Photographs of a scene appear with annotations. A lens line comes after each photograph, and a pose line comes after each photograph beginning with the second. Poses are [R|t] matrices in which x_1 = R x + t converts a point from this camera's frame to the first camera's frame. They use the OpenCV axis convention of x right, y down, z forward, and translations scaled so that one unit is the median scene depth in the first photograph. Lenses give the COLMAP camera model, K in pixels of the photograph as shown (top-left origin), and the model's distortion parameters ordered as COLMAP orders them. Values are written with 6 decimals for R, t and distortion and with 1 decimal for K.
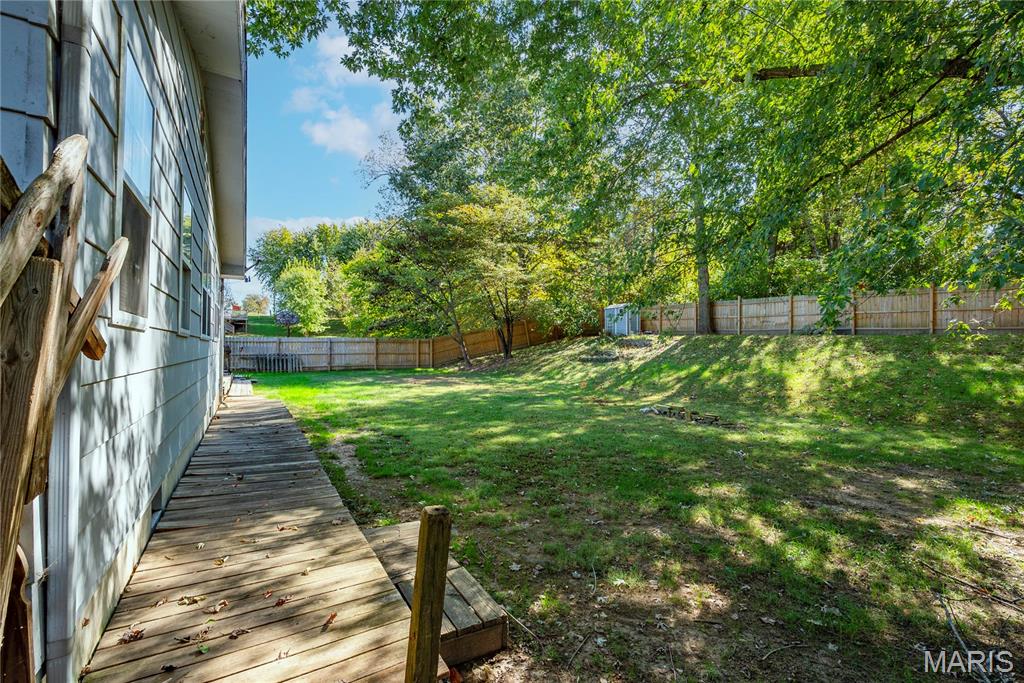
lens RADIAL K [[456.6, 0, 512.4], [0, 456.6, 342.5], [0, 0, 1]] dist [-0.001215, -0.000476]
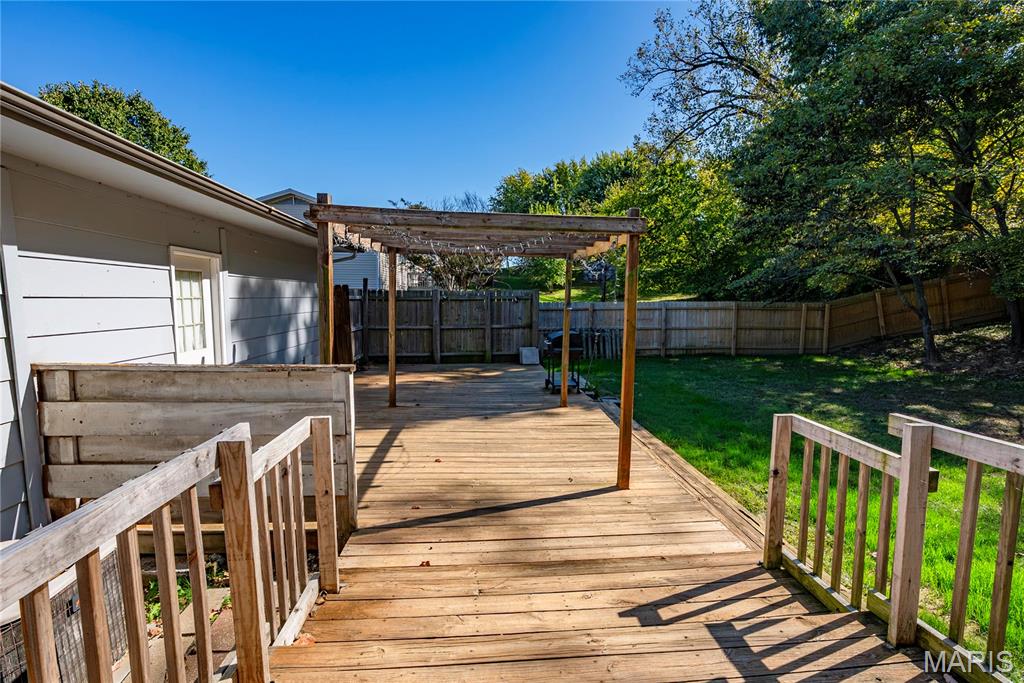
lens RADIAL K [[456.6, 0, 513.7], [0, 456.6, 343.8], [0, 0, 1]] dist [-0.001215, -0.000476]
pose [[0.904742, 0.047245, -0.423331, -0.290714], [0.000929, 0.993609, 0.112873, -0.021365], [0.425958, -0.102514, 0.898916, 0.326742]]
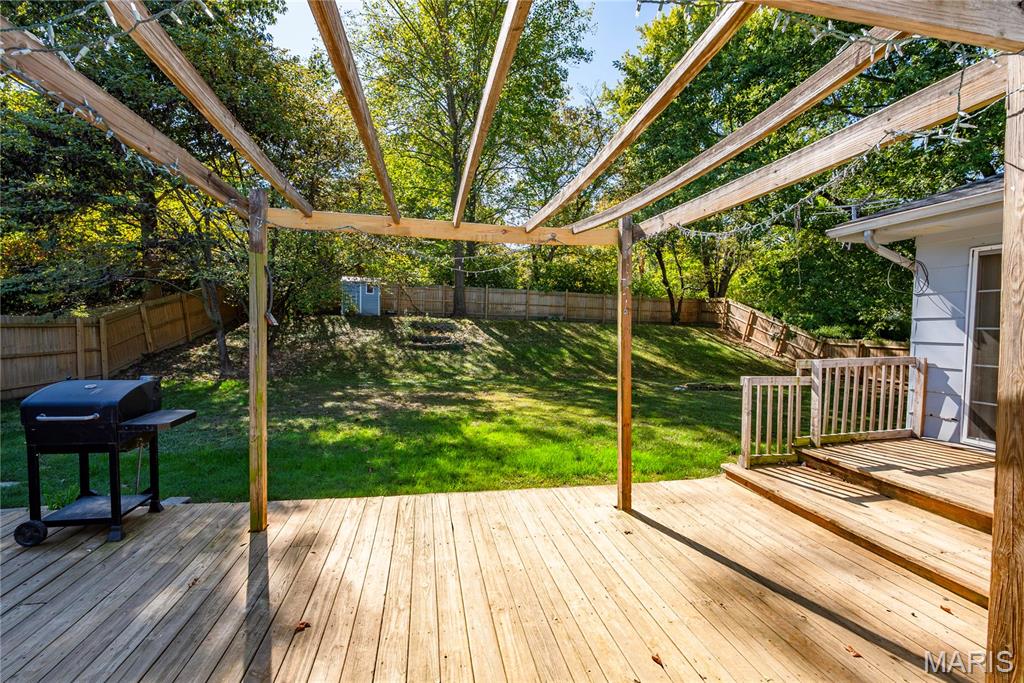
lens RADIAL K [[456.6, 0, 516.8], [0, 456.6, 342.7], [0, 0, 1]] dist [-0.001215, -0.000476]
pose [[0.319391, -0.044015, 0.946600, -0.476409], [-0.019168, 0.998416, 0.052892, -0.014045], [-0.947429, -0.035037, 0.318041, 0.472969]]
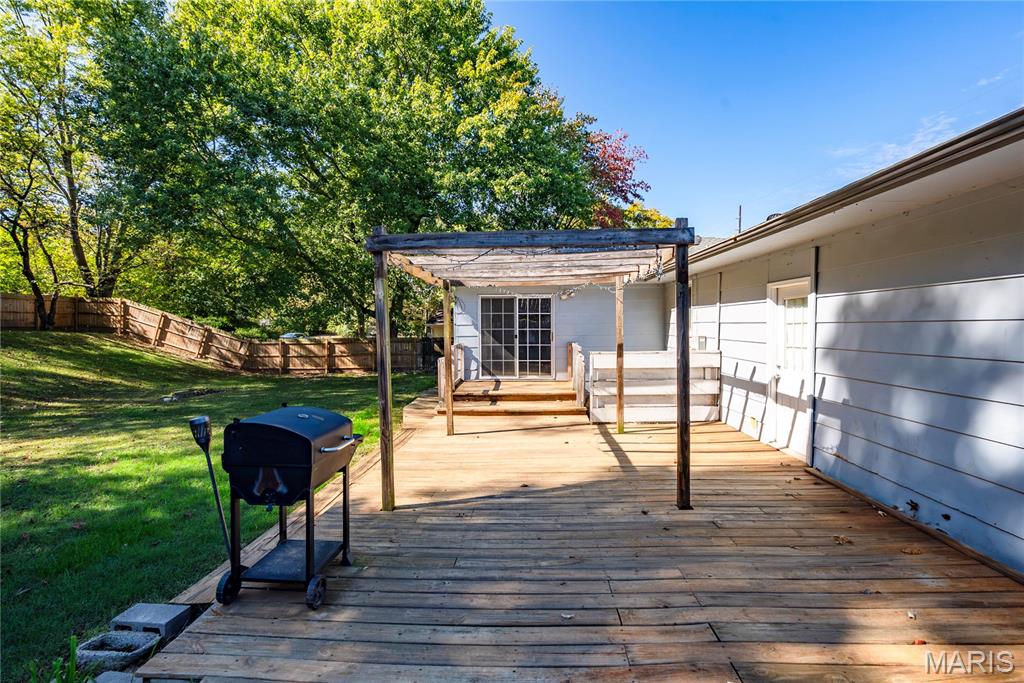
lens RADIAL K [[456.6, 0, 516.1], [0, 456.6, 337.3], [0, 0, 1]] dist [-0.001215, -0.000476]
pose [[-0.849379, -0.015918, 0.527543, -0.499155], [-0.005363, 0.999754, 0.021533, -0.015567], [-0.527756, 0.015460, -0.849255, 0.698186]]
